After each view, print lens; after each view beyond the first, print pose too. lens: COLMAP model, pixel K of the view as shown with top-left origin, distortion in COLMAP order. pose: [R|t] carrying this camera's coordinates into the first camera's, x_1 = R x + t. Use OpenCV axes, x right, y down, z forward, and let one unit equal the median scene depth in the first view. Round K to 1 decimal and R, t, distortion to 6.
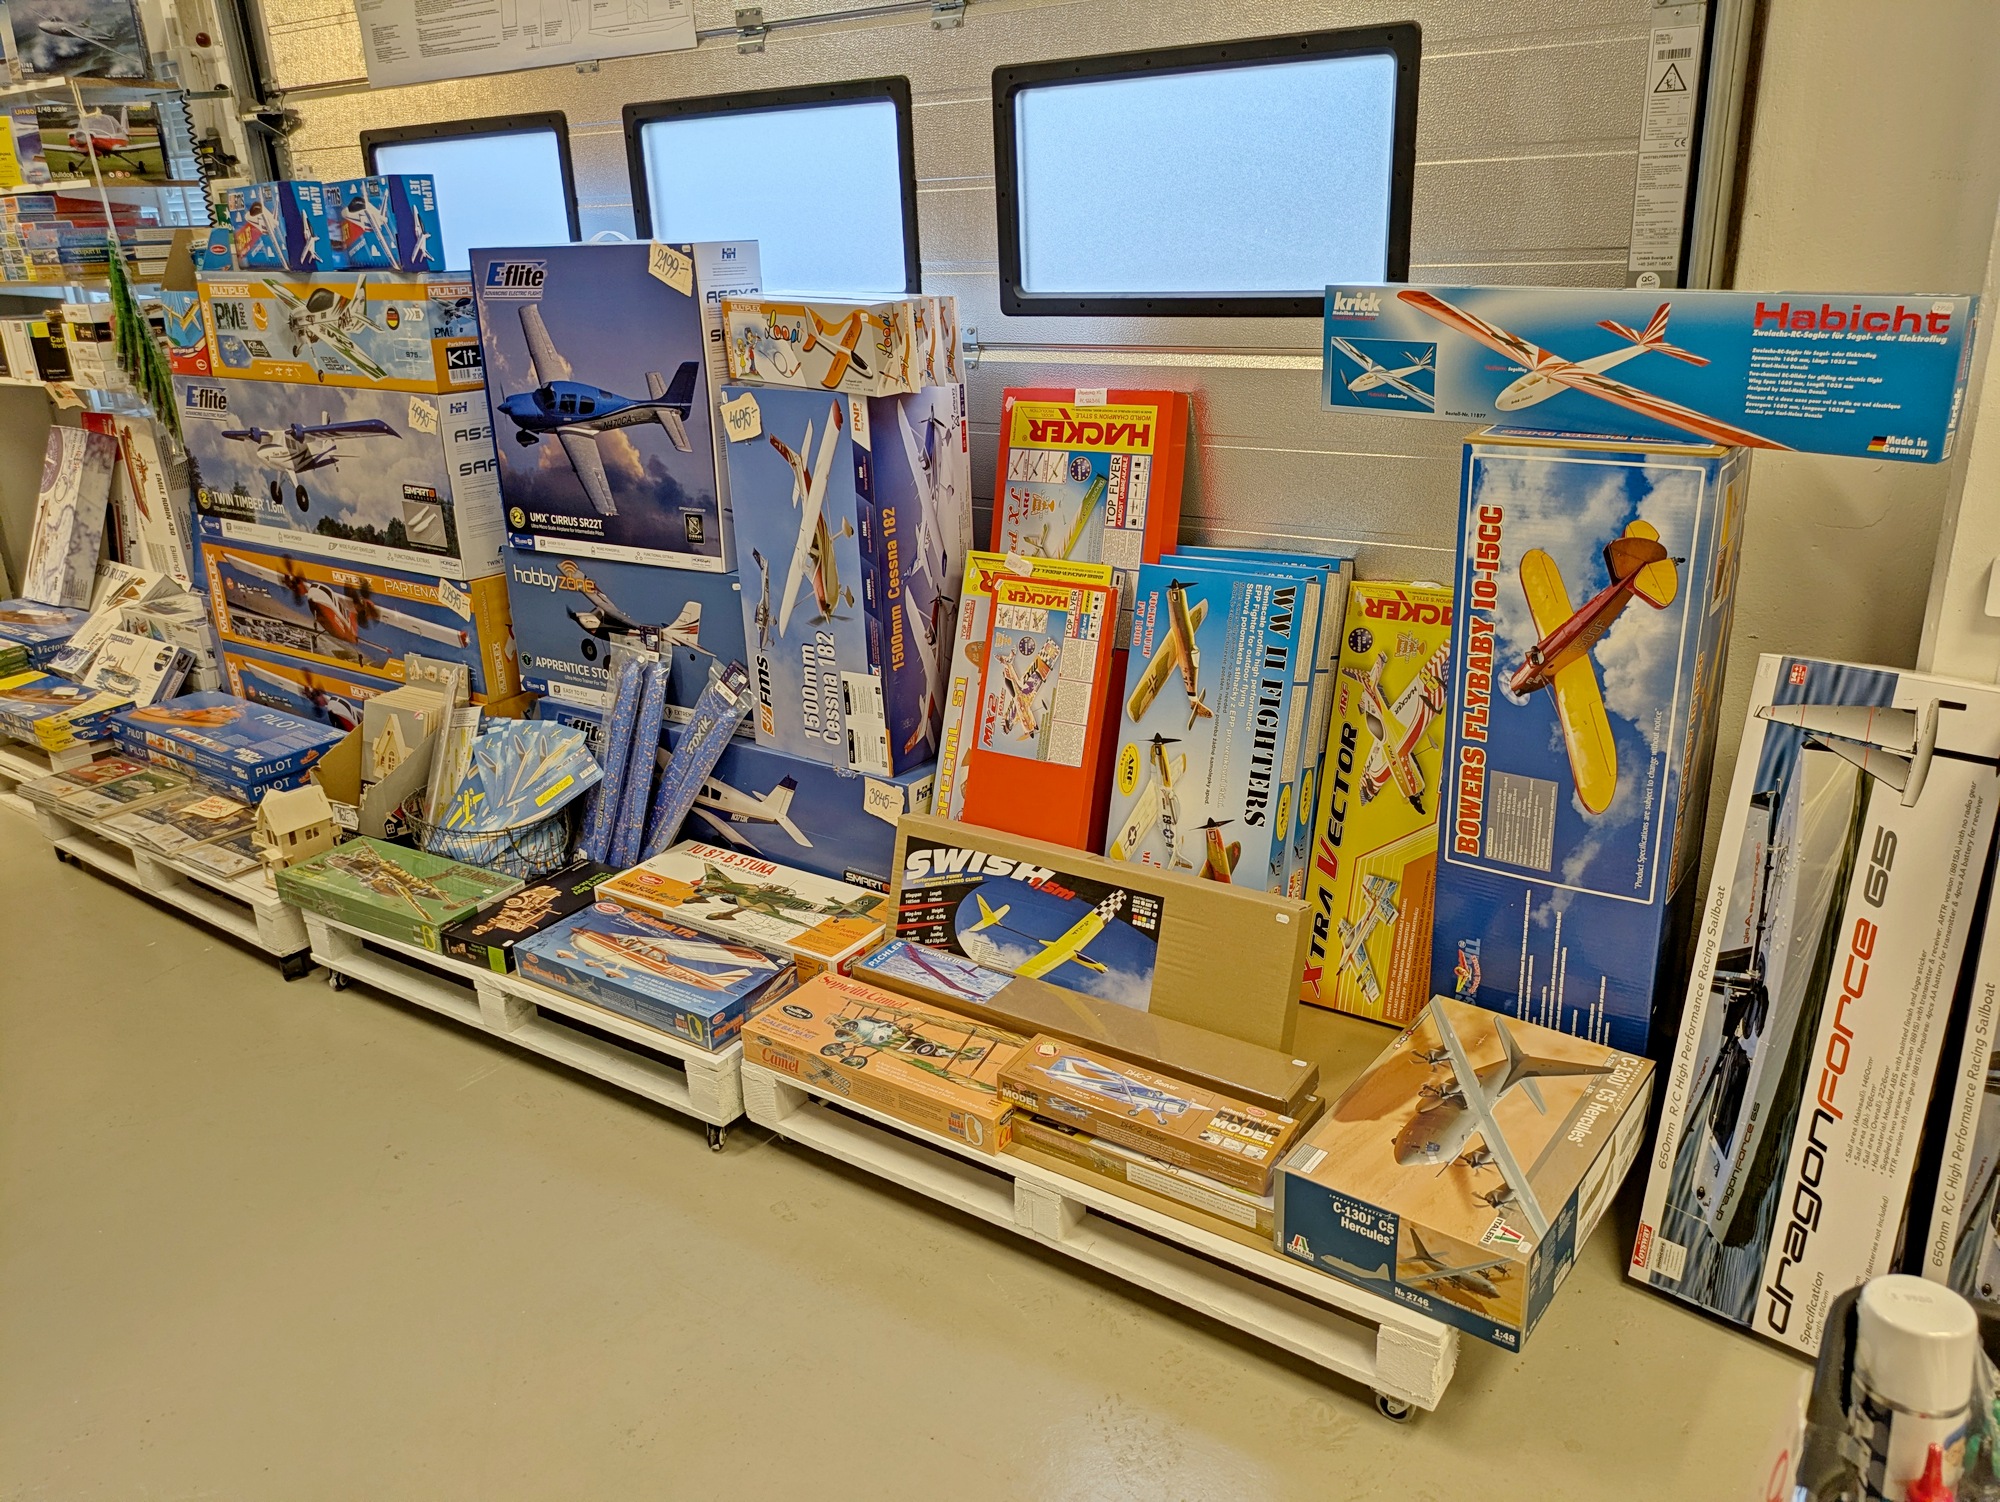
lens RADIAL K [[1509.1, 0, 1006.7], [0, 1509.1, 754.9], [0, 0, 1]] dist [0.035743, -0.021920]
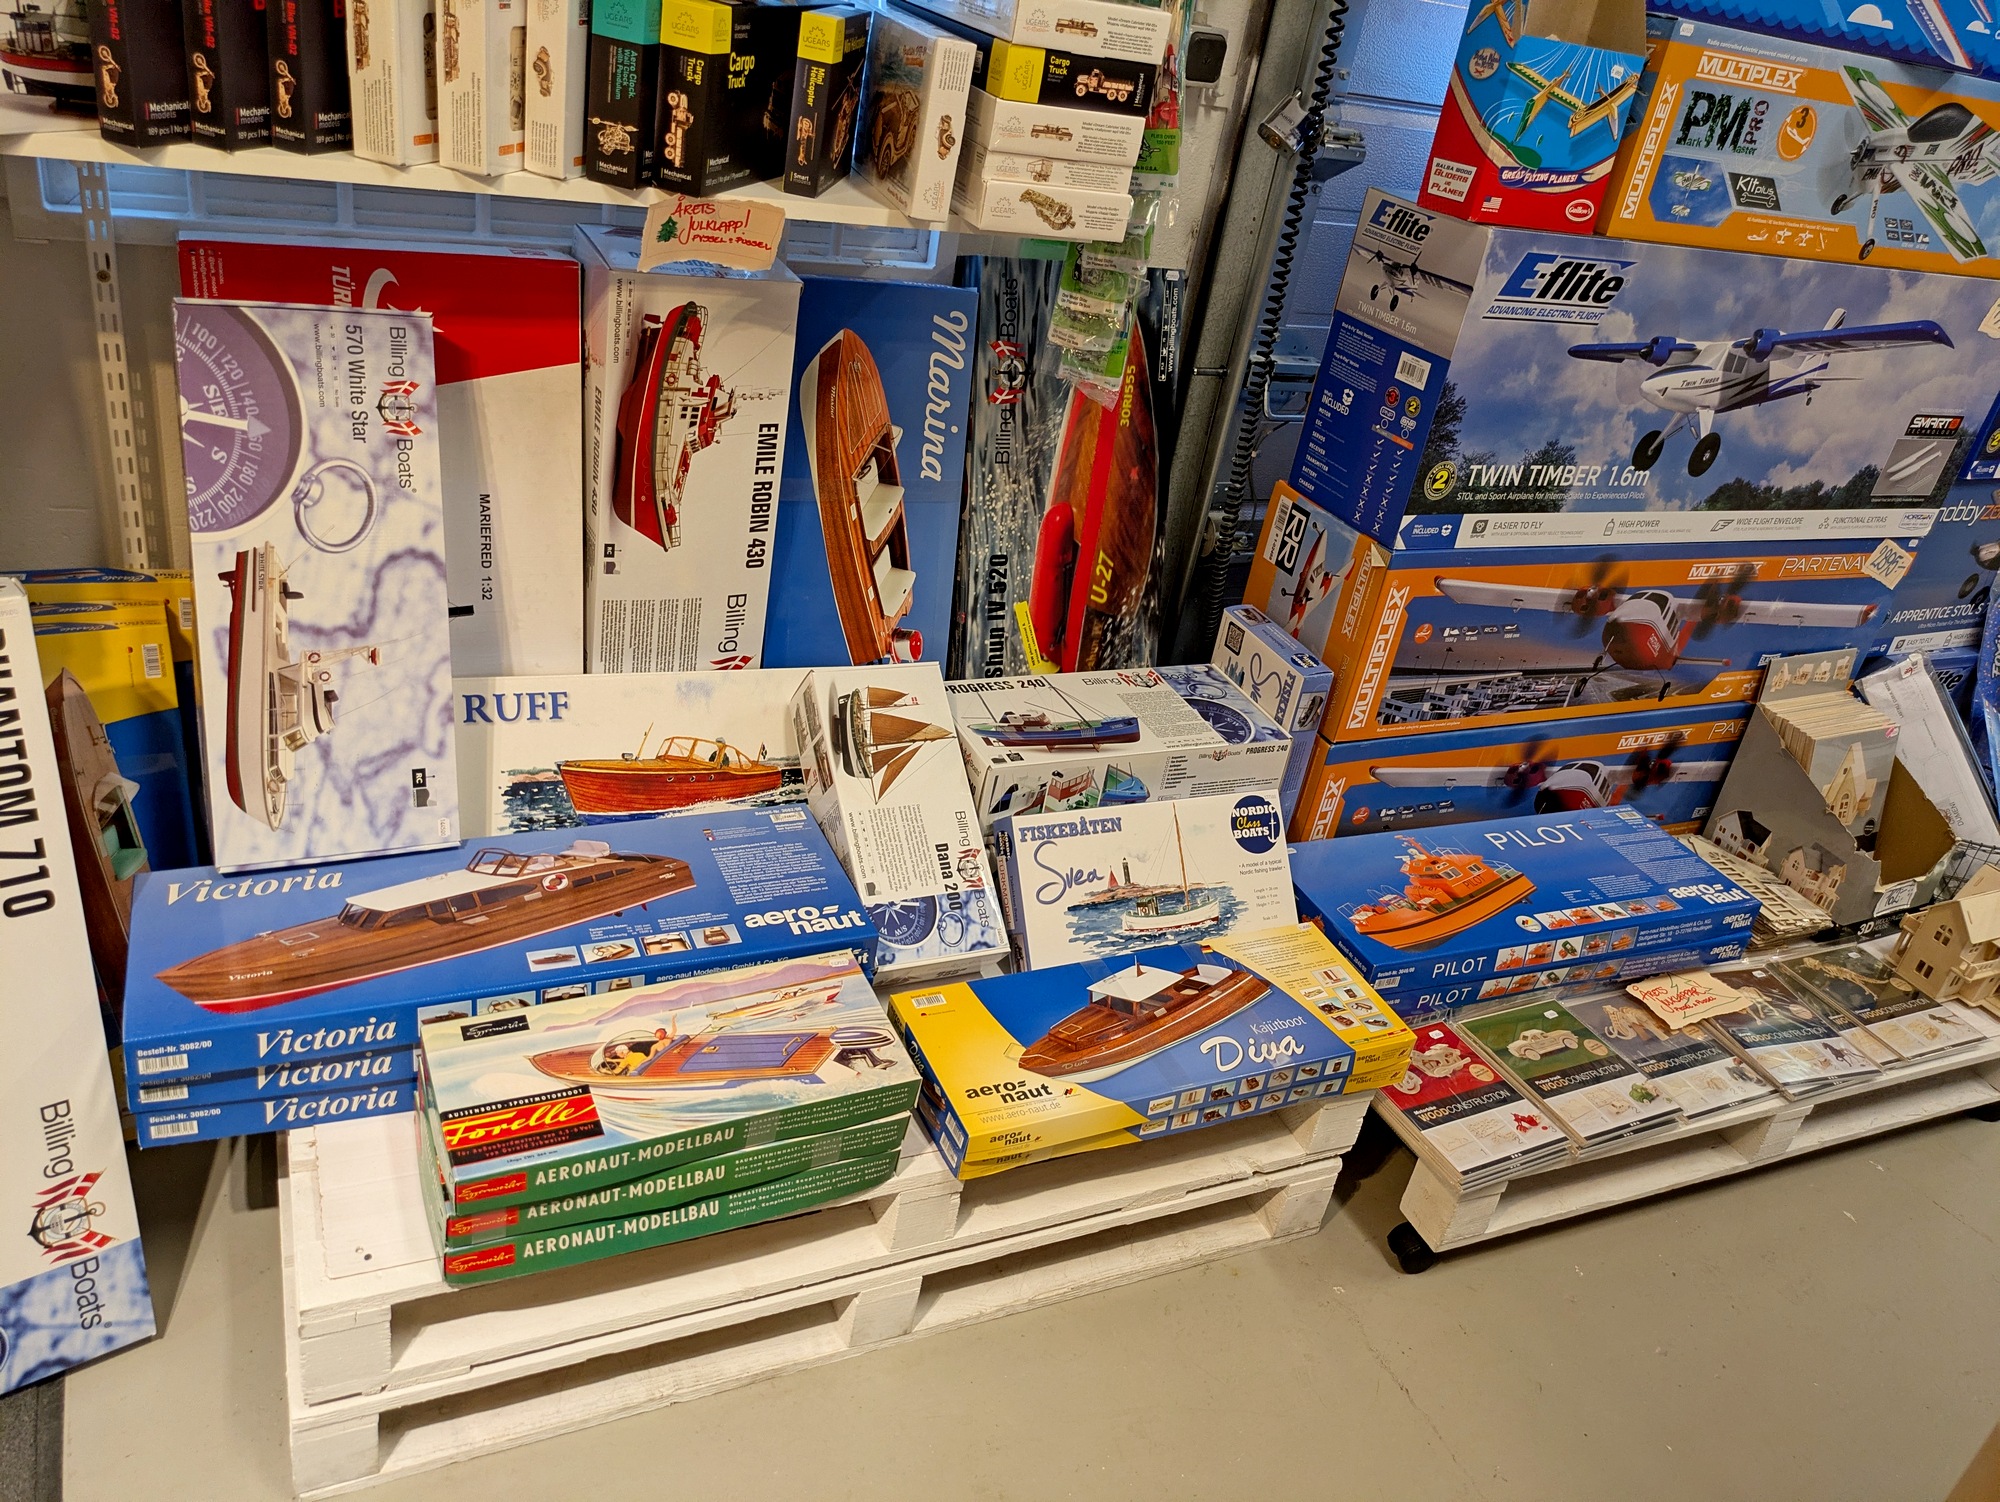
lens RADIAL K [[1509.1, 0, 987.8], [0, 1509.1, 748.5], [0, 0, 1]] dist [0.035743, -0.021920]
pose [[0.453808, -0.330716, 0.827457, -1.093158], [0.119532, 0.942780, 0.311253, -0.272986], [-0.883046, -0.042342, 0.467372, 0.949568]]
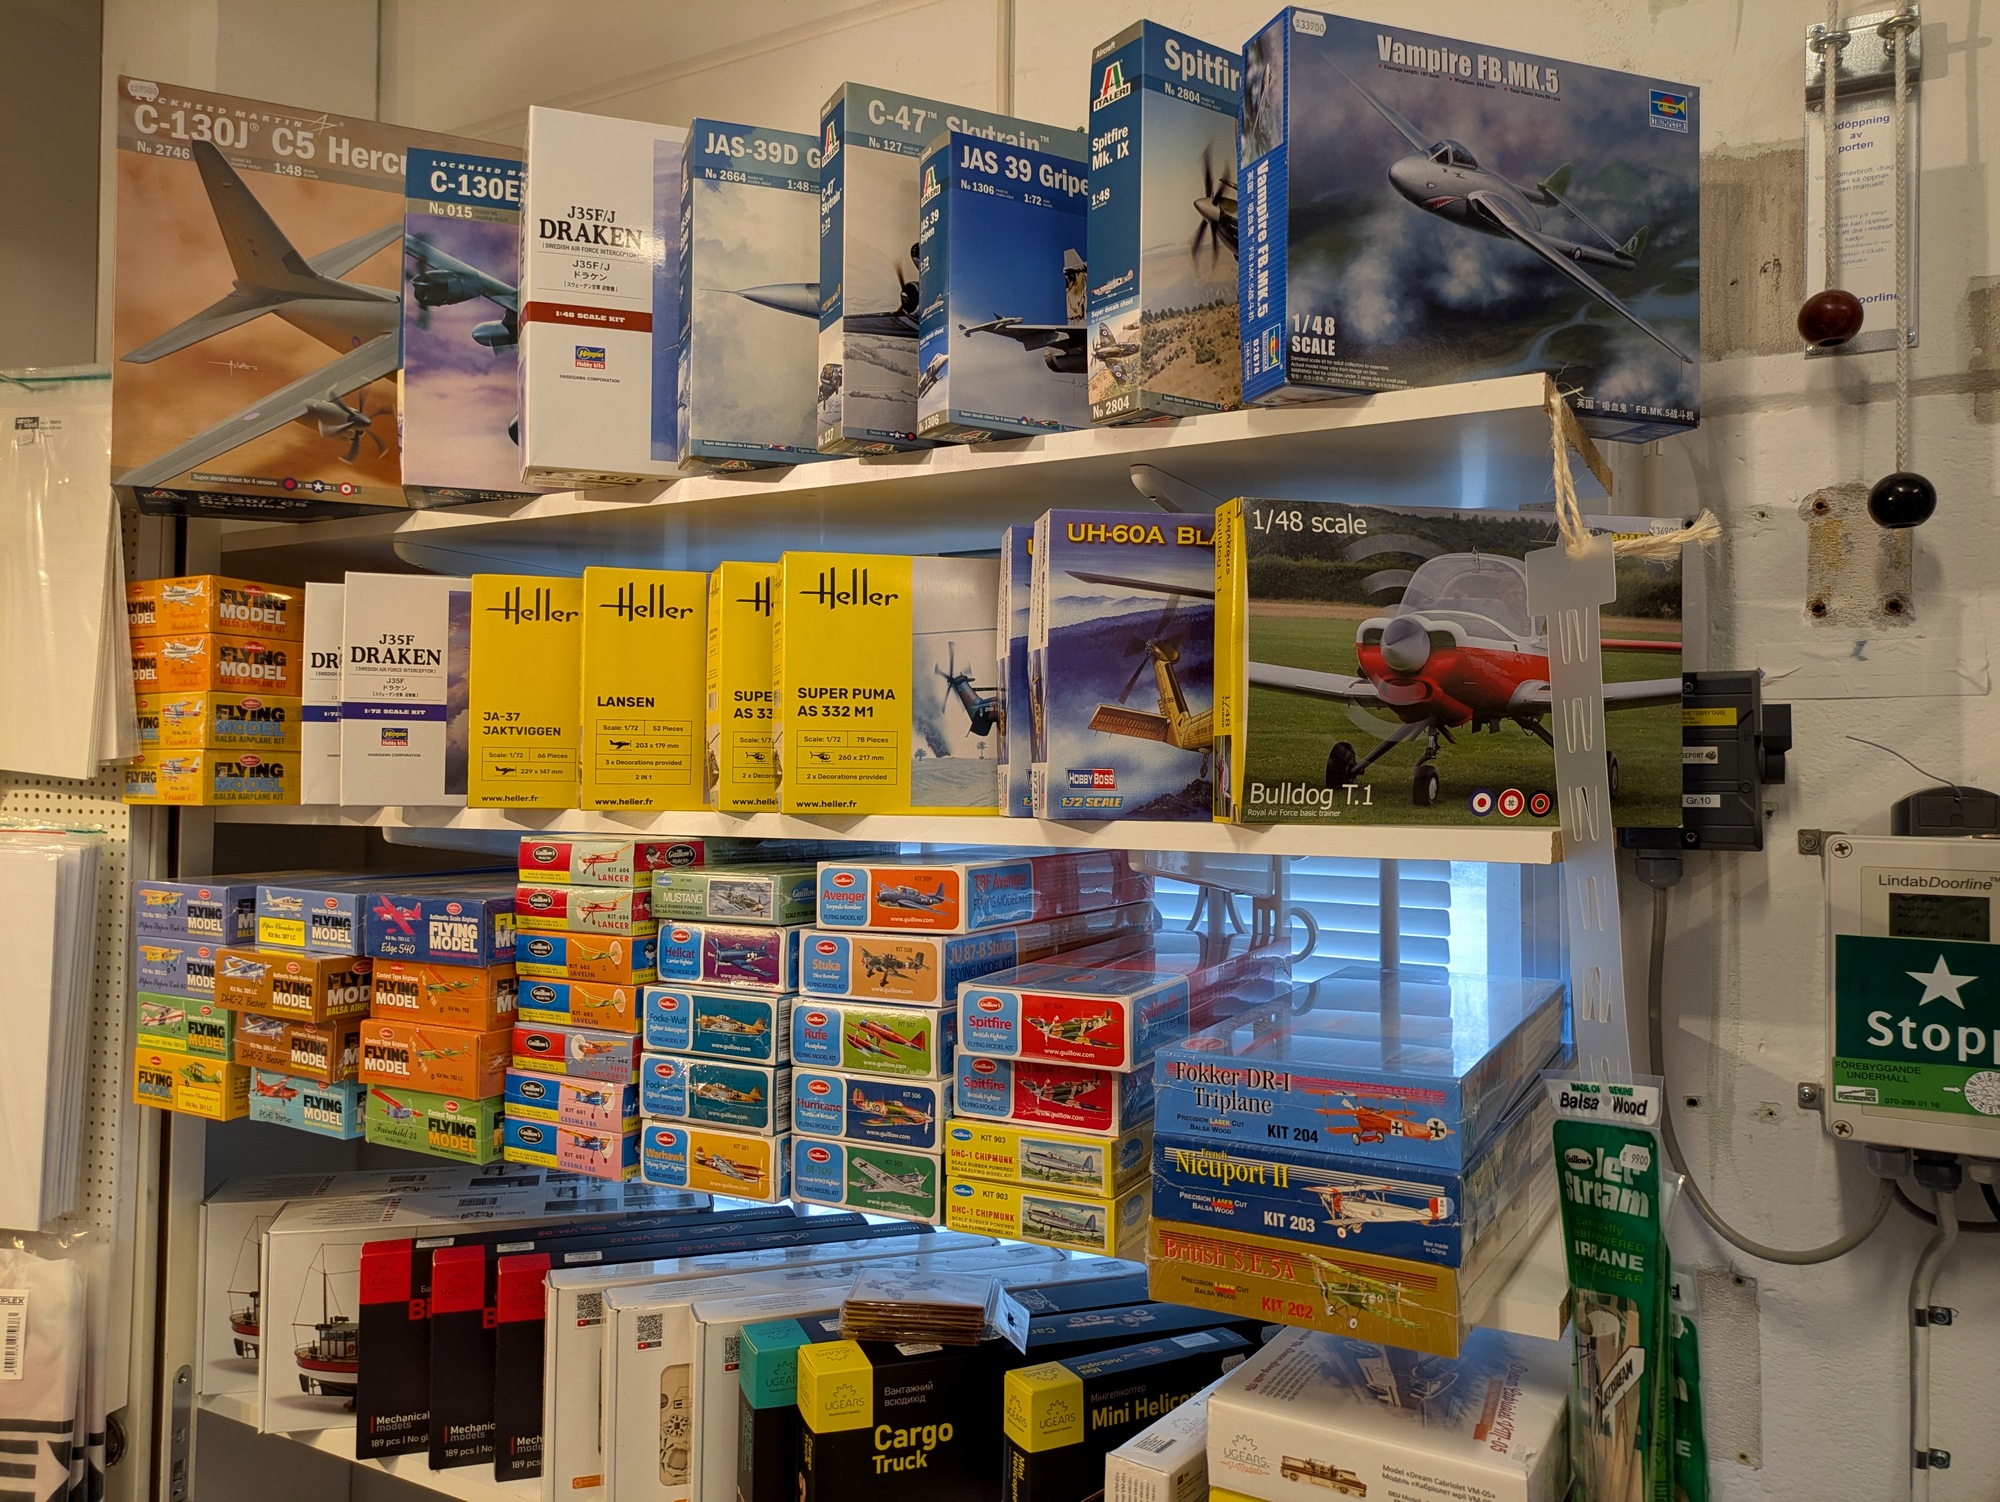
lens RADIAL K [[1509.1, 0, 1003.2], [0, 1509.1, 743.5], [0, 0, 1]] dist [0.035743, -0.021920]
pose [[0.990740, 0.053079, 0.124965, -0.763023], [-0.005725, 0.935927, -0.352148, -0.346079], [-0.135650, 0.348172, 0.927564, 0.894859]]
